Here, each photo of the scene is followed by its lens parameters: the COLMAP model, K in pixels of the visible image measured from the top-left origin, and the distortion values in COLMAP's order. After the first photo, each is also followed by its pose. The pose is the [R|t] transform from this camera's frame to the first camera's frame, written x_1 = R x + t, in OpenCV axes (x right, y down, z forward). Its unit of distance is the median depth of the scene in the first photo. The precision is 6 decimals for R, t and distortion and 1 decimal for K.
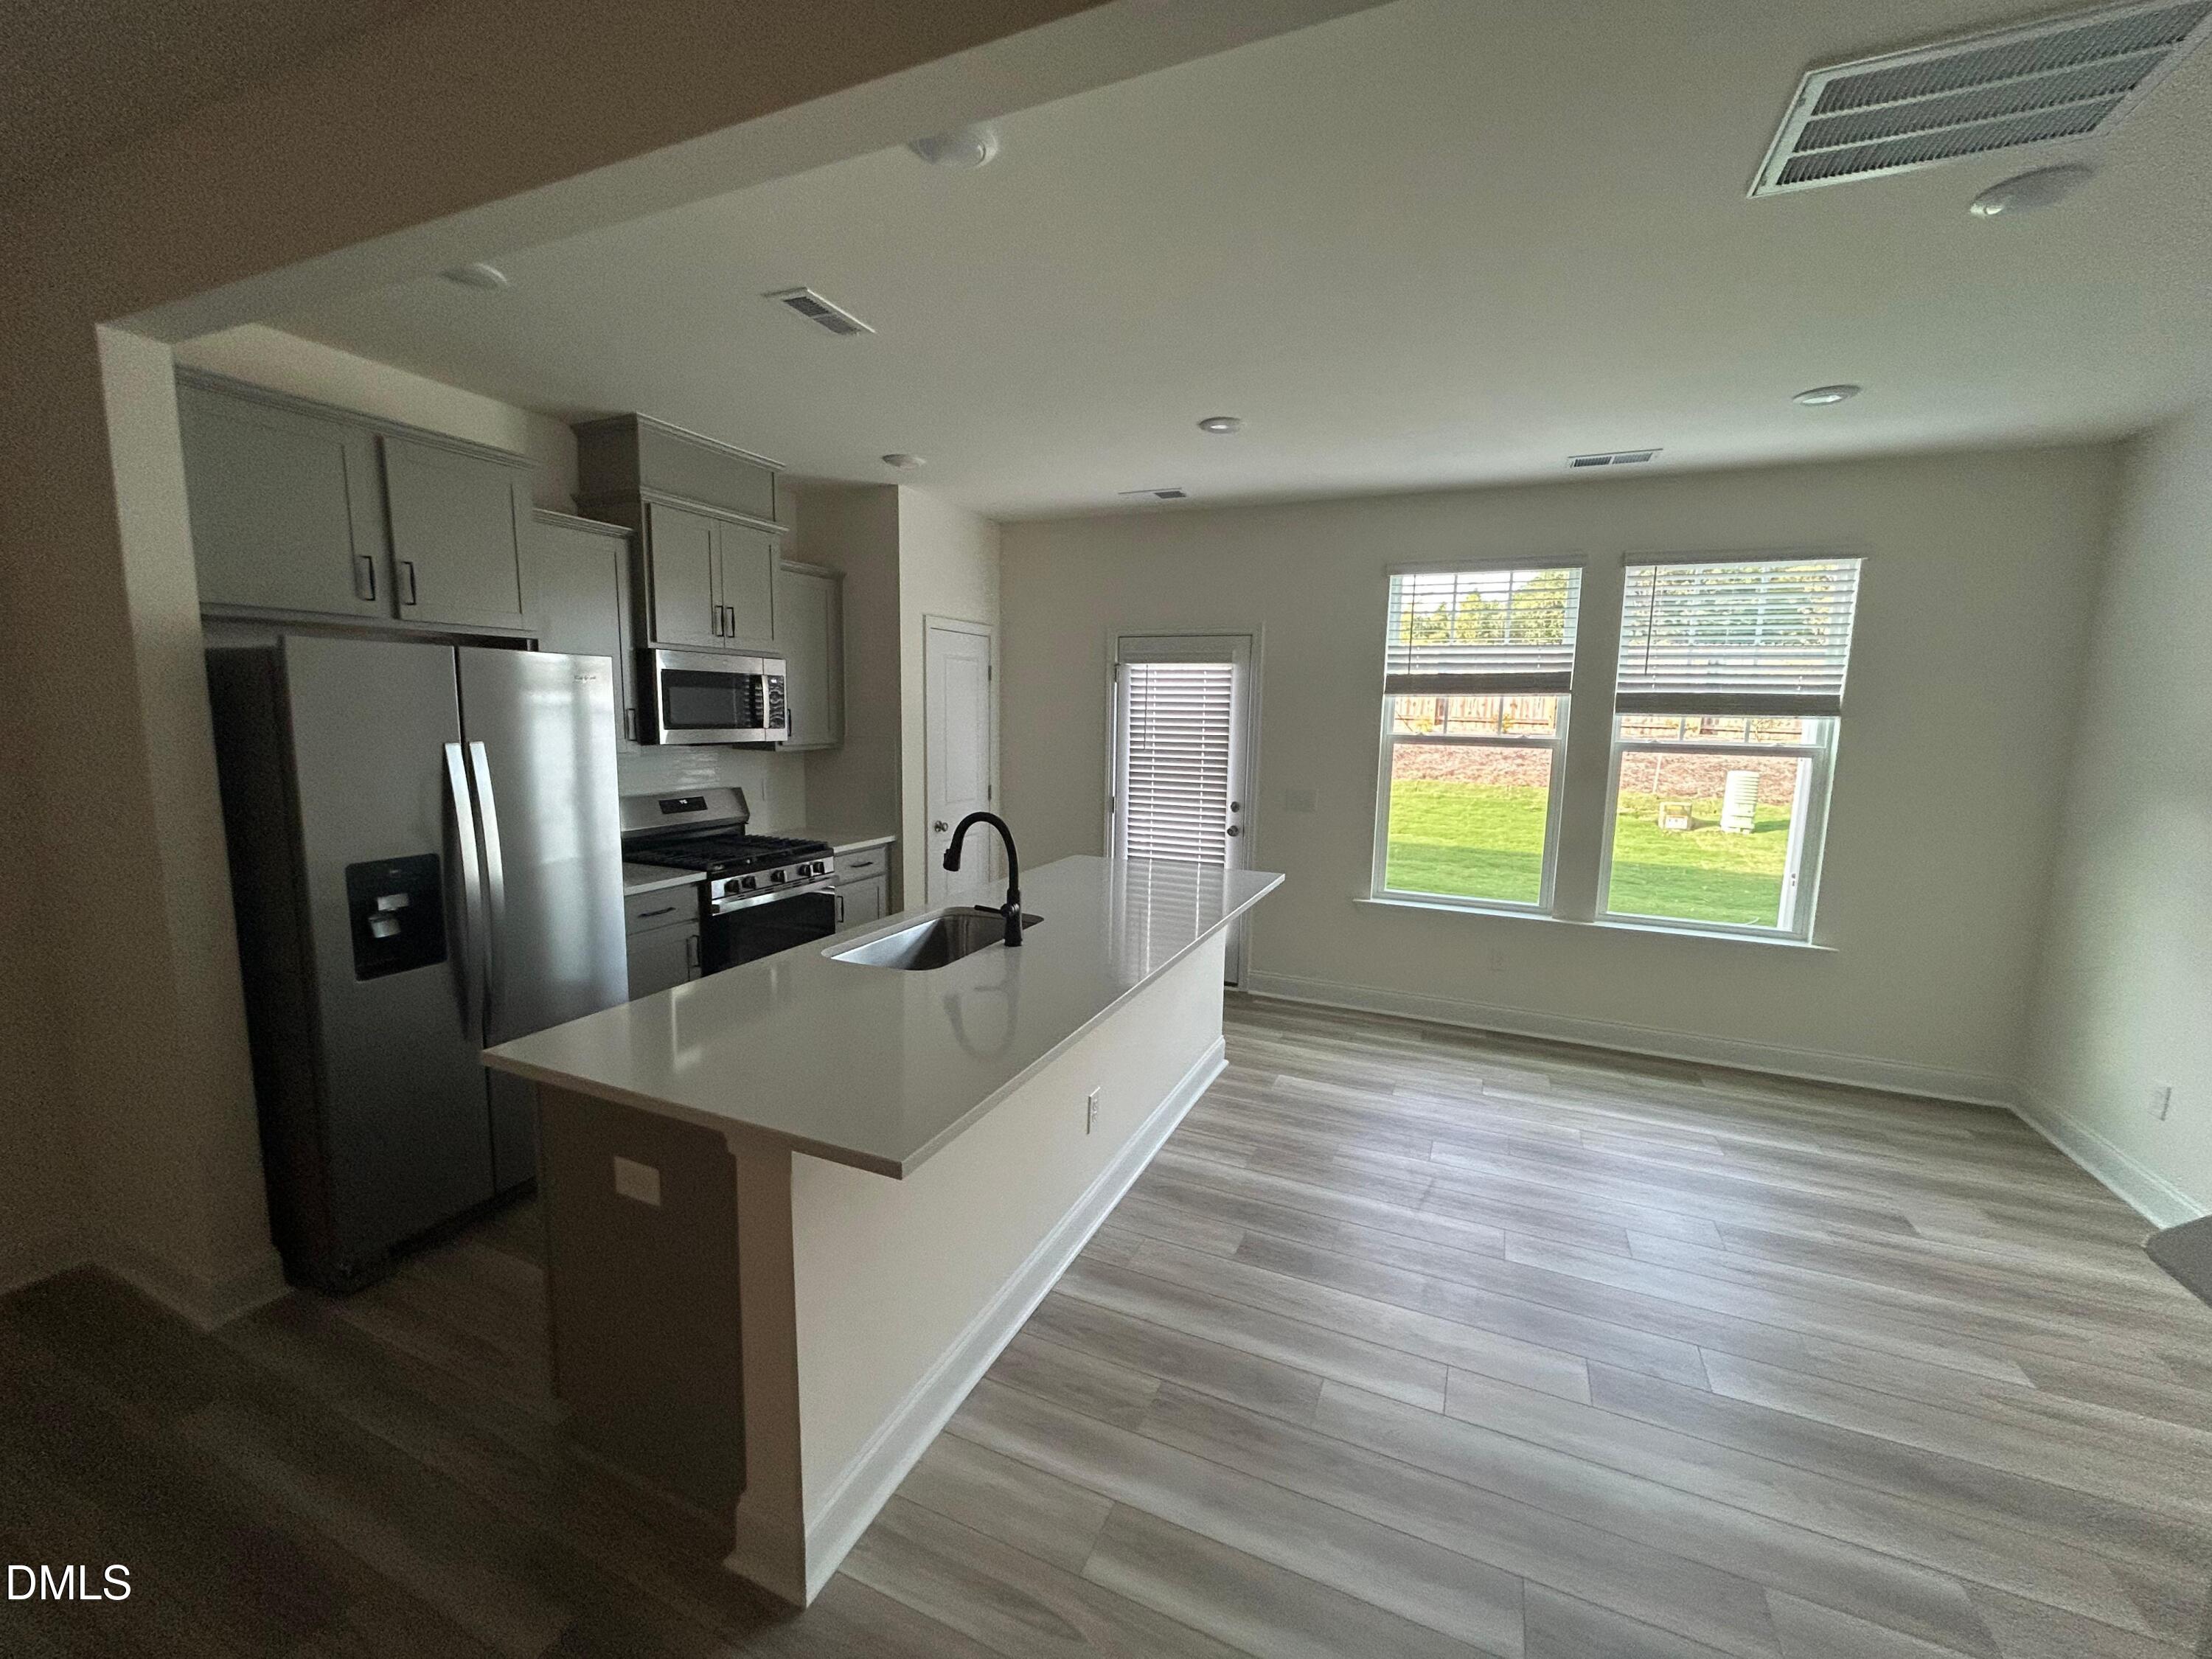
lens RADIAL K [[905.8, 0, 1072.1], [0, 905.8, 824.2], [0, 0, 1]] dist [0.000965, 0.000179]
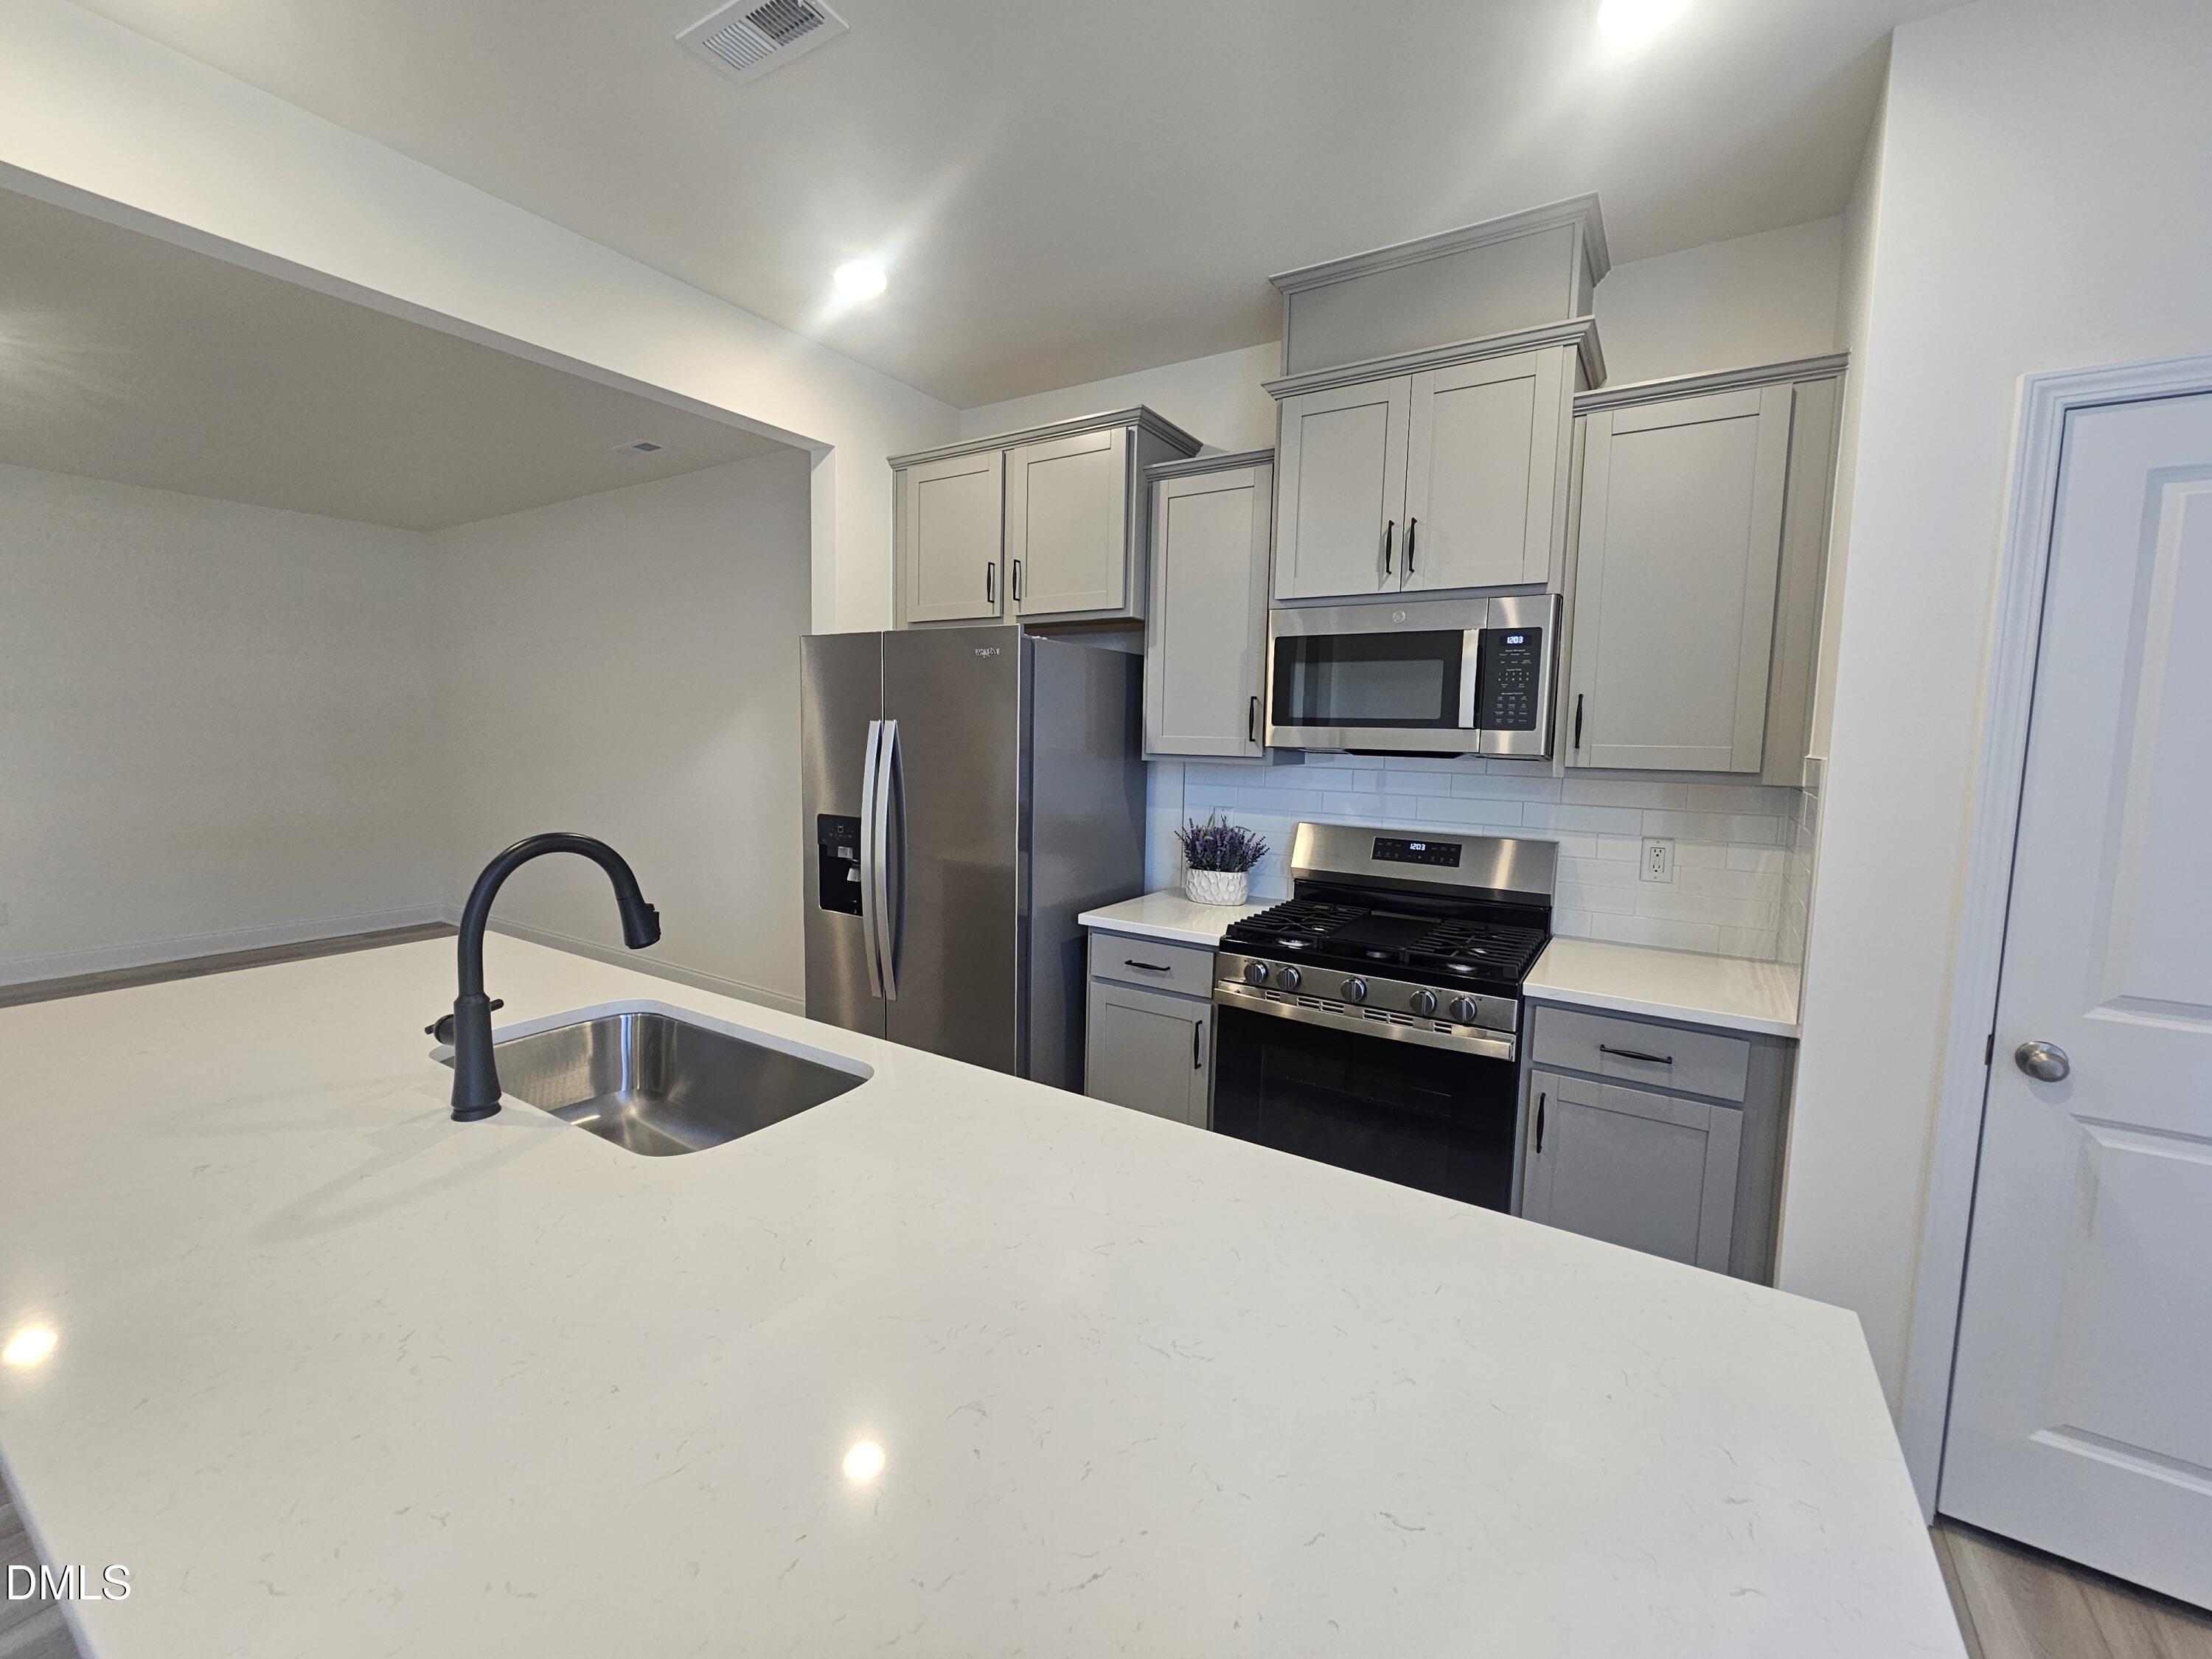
lens RADIAL K [[905.8, 0, 1072.1], [0, 905.8, 824.2], [0, 0, 1]] dist [0.000965, 0.000179]
pose [[-0.156783, 0.083964, -0.984057, 0.234391], [-0.149492, 0.982882, 0.107682, -0.071836], [0.976254, 0.163991, -0.141547, 0.855218]]
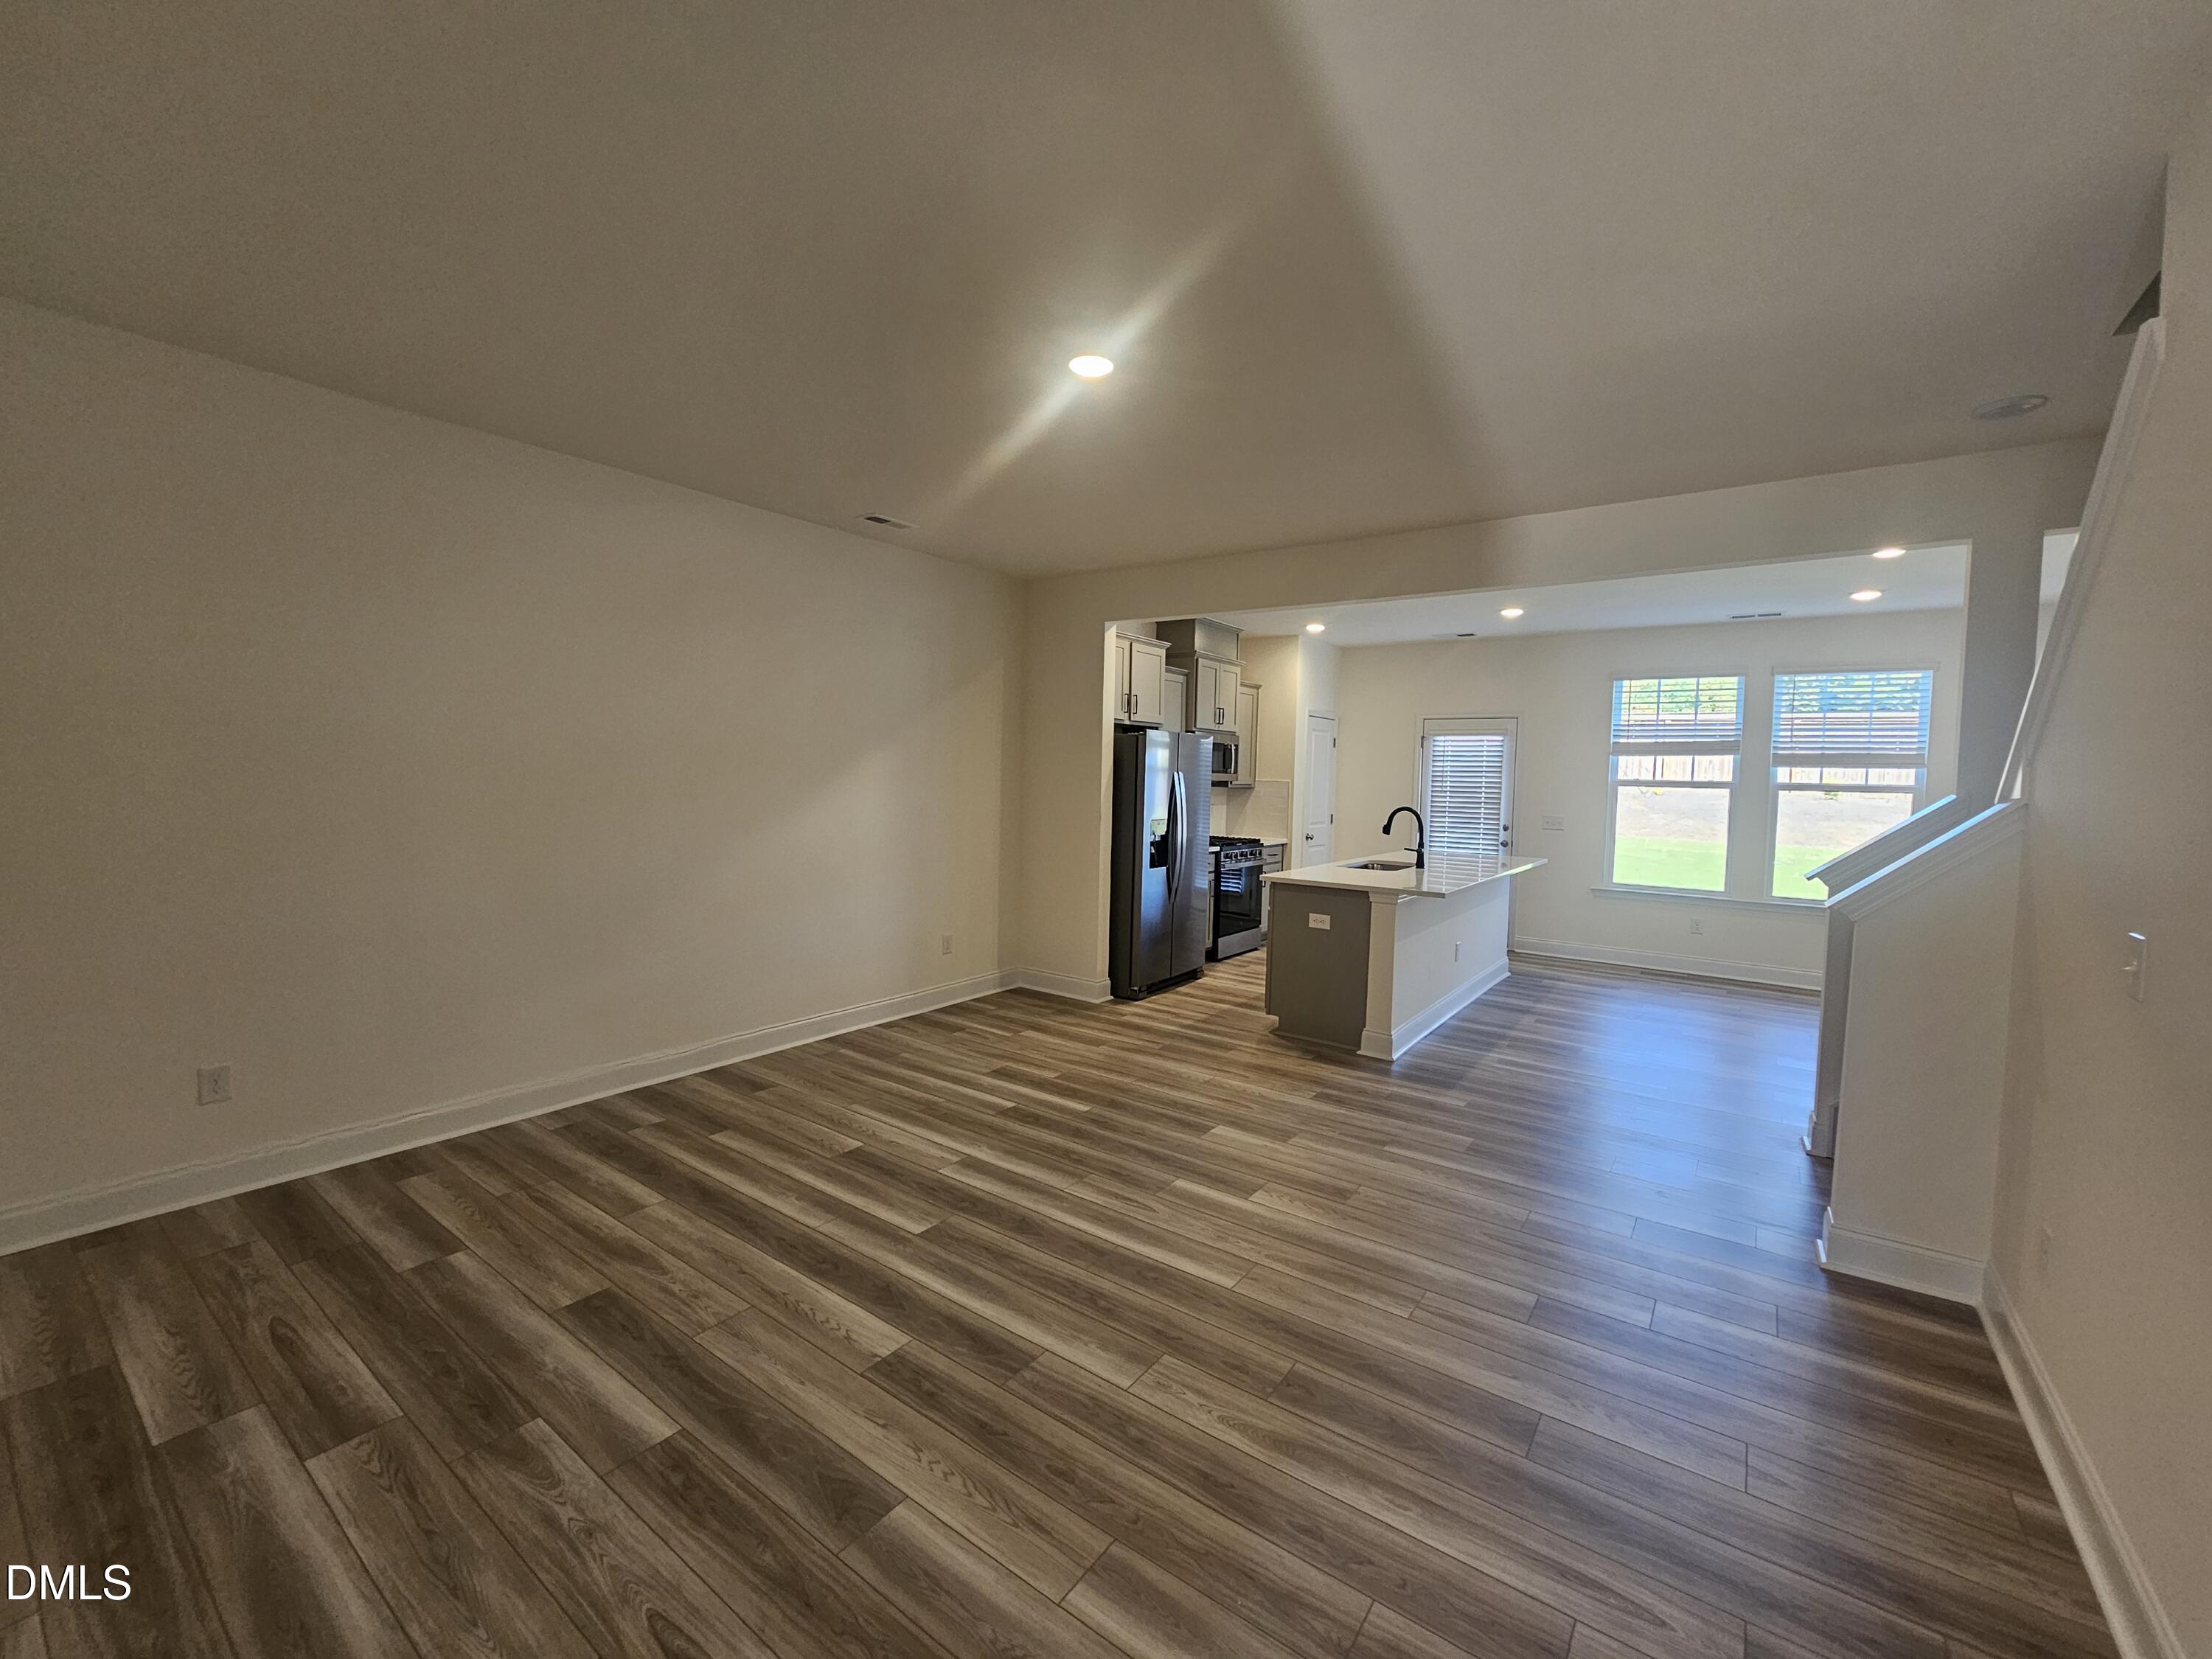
lens RADIAL K [[905.8, 0, 1072.1], [0, 905.8, 824.2], [0, 0, 1]] dist [0.000965, 0.000179]
pose [[0.977750, 0.012901, -0.209379, -0.272200], [-0.028819, 0.996904, -0.073153, 0.135323], [0.207787, 0.077559, 0.975094, -0.815772]]
